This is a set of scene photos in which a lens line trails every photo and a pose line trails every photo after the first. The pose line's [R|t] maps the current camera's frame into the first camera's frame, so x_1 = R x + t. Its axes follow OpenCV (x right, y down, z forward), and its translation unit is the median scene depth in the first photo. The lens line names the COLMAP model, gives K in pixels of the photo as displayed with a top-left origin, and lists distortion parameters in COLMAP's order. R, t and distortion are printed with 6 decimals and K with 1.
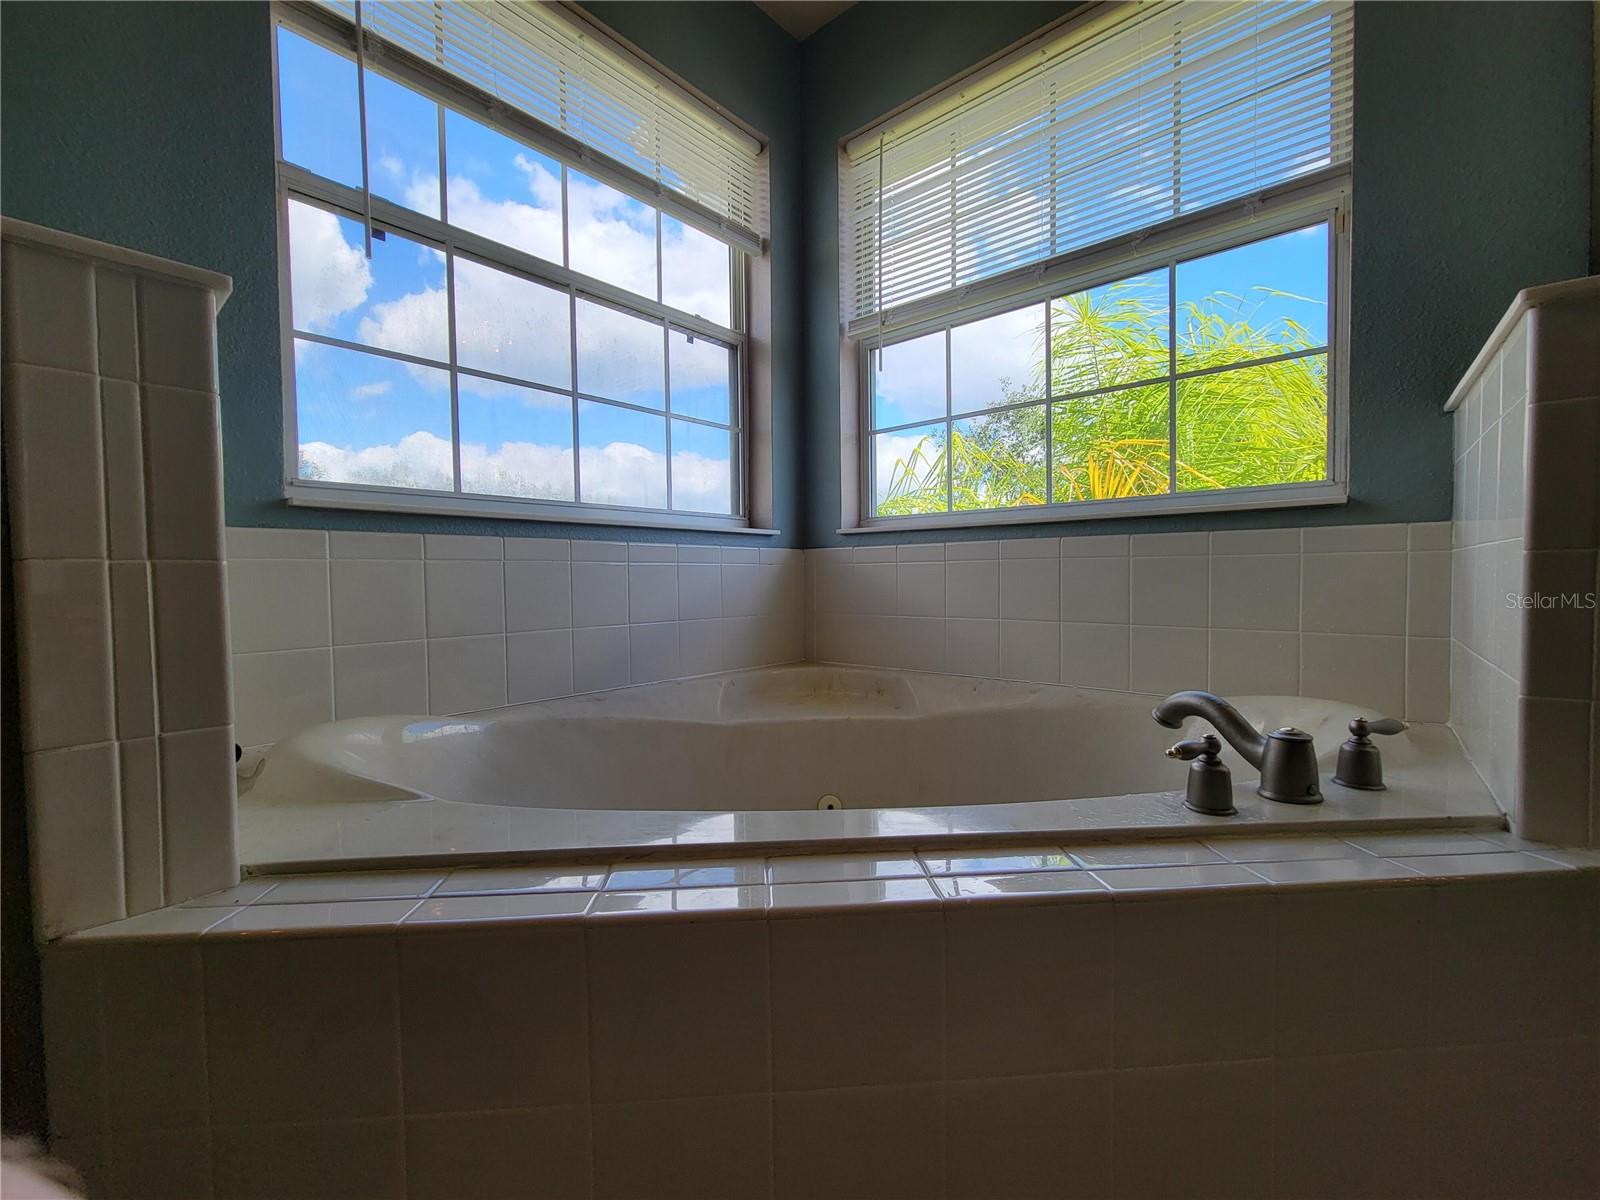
lens RADIAL K [[650.6, 0, 800.0], [0, 650.6, 600.0], [0, 0, 1]] dist [-0.009963, -0.000052]
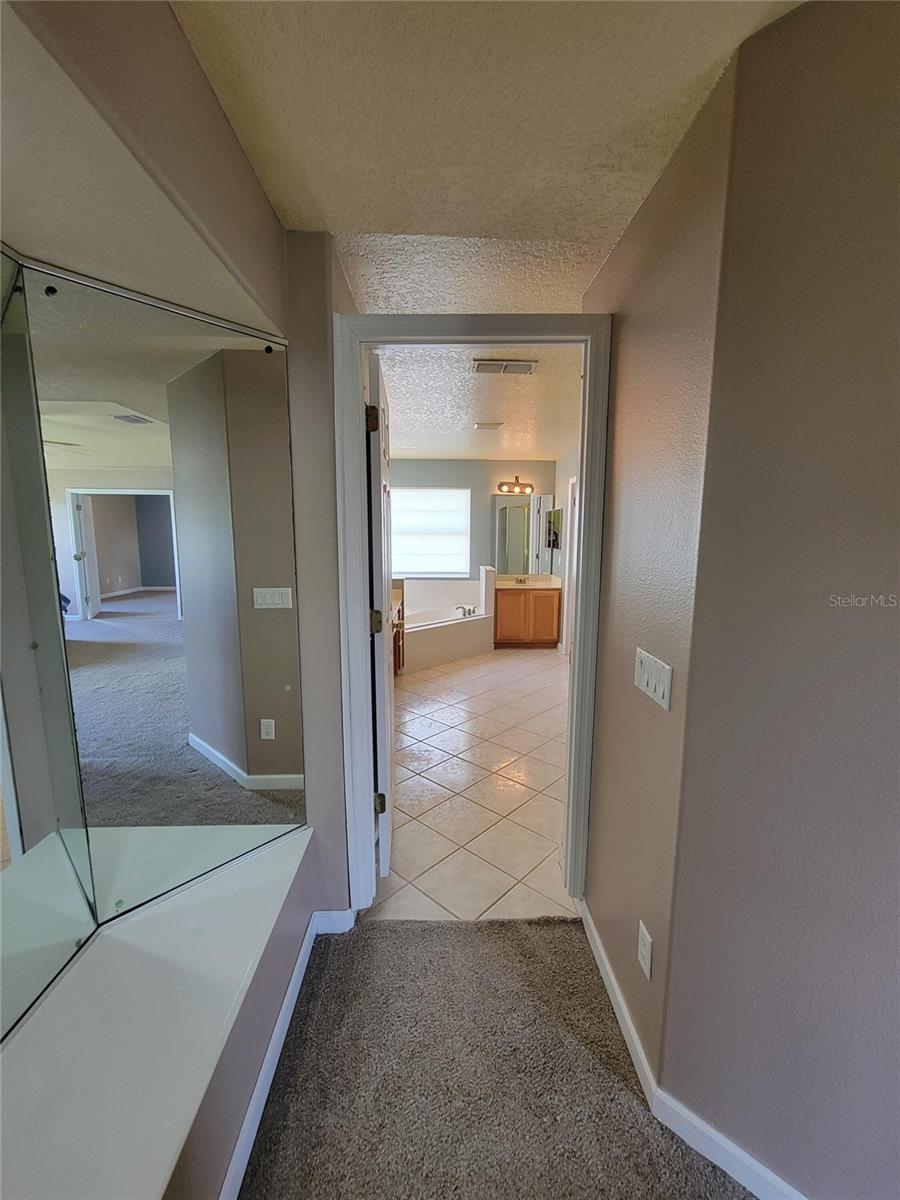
lens RADIAL K [[488.0, 0, 457.0], [0, 488.0, 599.4], [0, 0, 1]] dist [-0.009963, -0.000052]
pose [[0.728334, -0.082202, 0.680274, -4.186106], [0.008353, 0.993770, 0.111141, -0.724982], [-0.685171, -0.075266, 0.724483, -4.029874]]
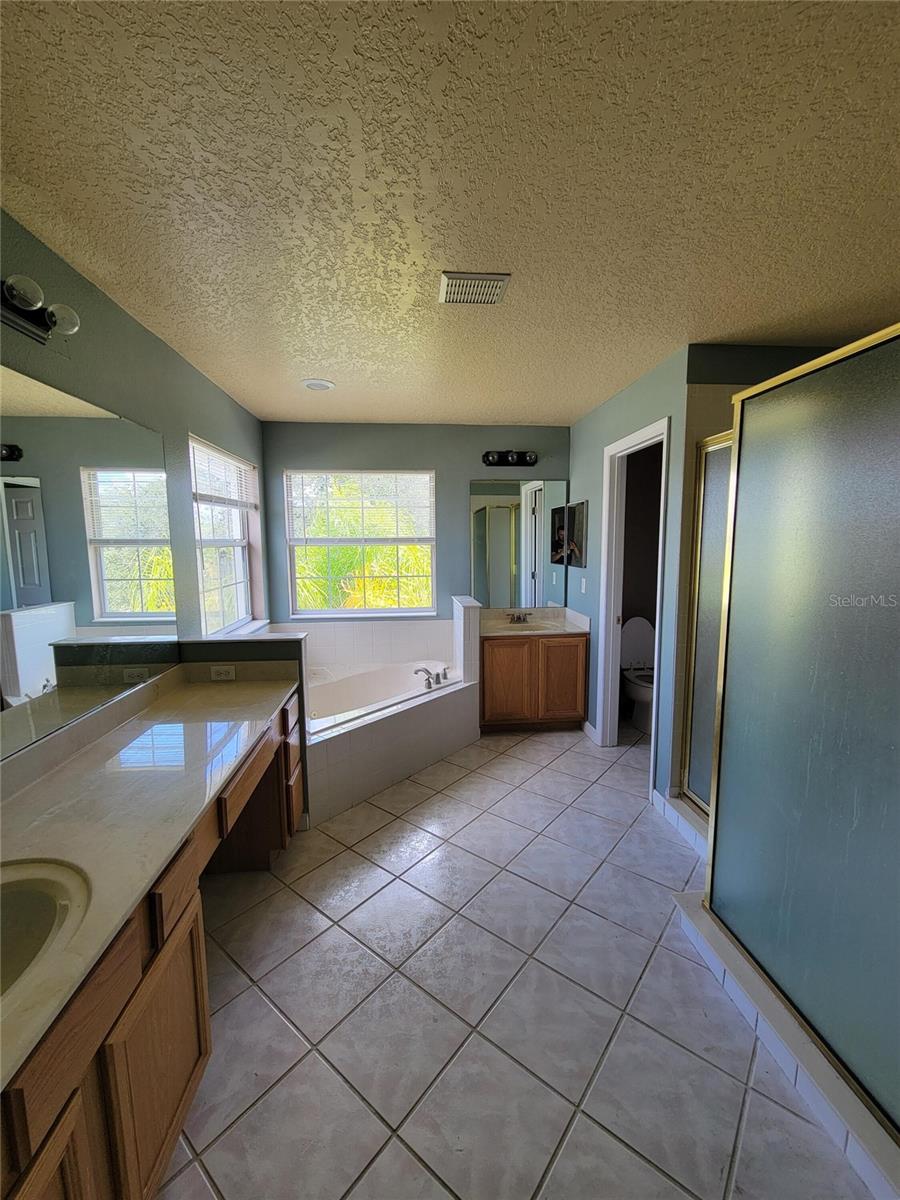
lens RADIAL K [[488.0, 0, 457.0], [0, 488.0, 599.4], [0, 0, 1]] dist [-0.009963, -0.000052]
pose [[0.677959, -0.082029, 0.730509, -2.123571], [0.025658, 0.995790, 0.088005, -0.777636], [-0.734652, -0.040920, 0.677209, -1.947494]]
